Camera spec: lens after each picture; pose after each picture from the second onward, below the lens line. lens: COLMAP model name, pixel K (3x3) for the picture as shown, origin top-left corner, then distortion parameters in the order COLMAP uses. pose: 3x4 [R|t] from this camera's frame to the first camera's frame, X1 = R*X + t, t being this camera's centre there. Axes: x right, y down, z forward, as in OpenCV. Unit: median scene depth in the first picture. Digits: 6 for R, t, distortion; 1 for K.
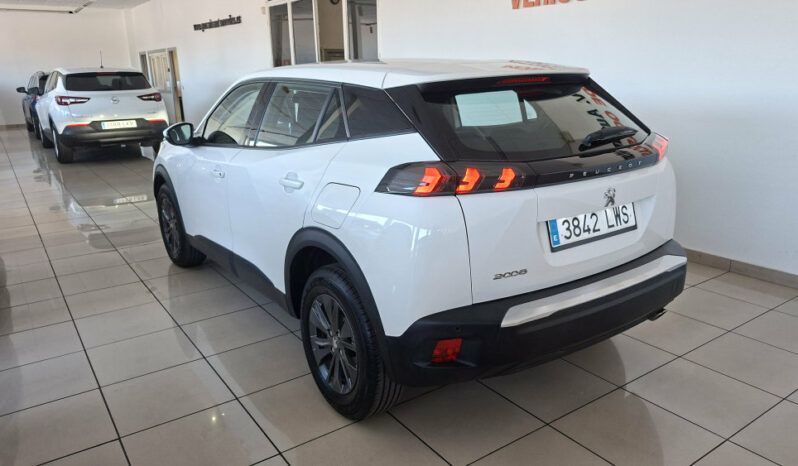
lens RADIAL K [[582.1, 0, 402.9], [0, 582.1, 230.9], [0, 0, 1]] dist [0.109270, -0.138092]
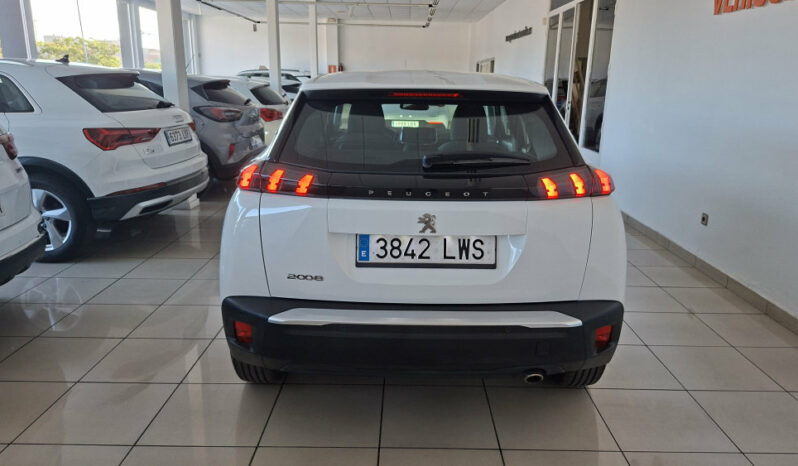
lens RADIAL K [[582.1, 0, 402.9], [0, 582.1, 230.9], [0, 0, 1]] dist [0.109270, -0.138092]
pose [[0.821100, 0.177627, -0.542442, 0.761767], [-0.185531, 0.981797, 0.040657, -0.070375], [0.539790, 0.067256, 0.839109, 0.192125]]
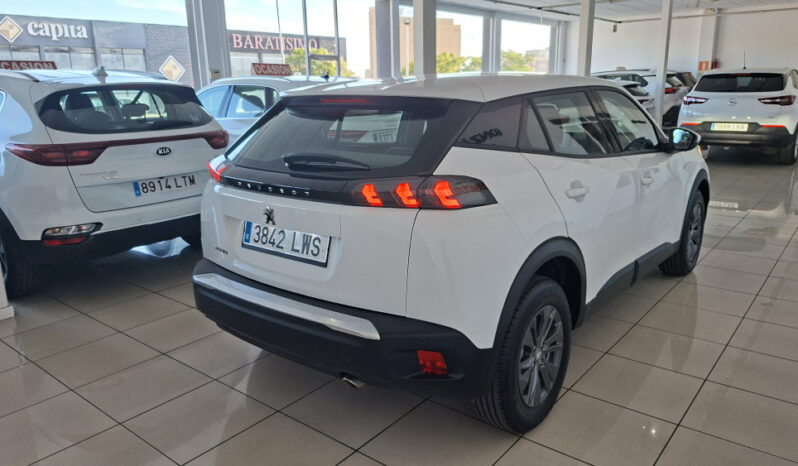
lens RADIAL K [[582.1, 0, 402.9], [0, 582.1, 230.9], [0, 0, 1]] dist [0.109270, -0.138092]
pose [[0.287343, 0.252068, -0.924065, 1.281722], [-0.244427, 0.952106, 0.183711, -0.259428], [0.926115, 0.173078, 0.335194, 0.812925]]
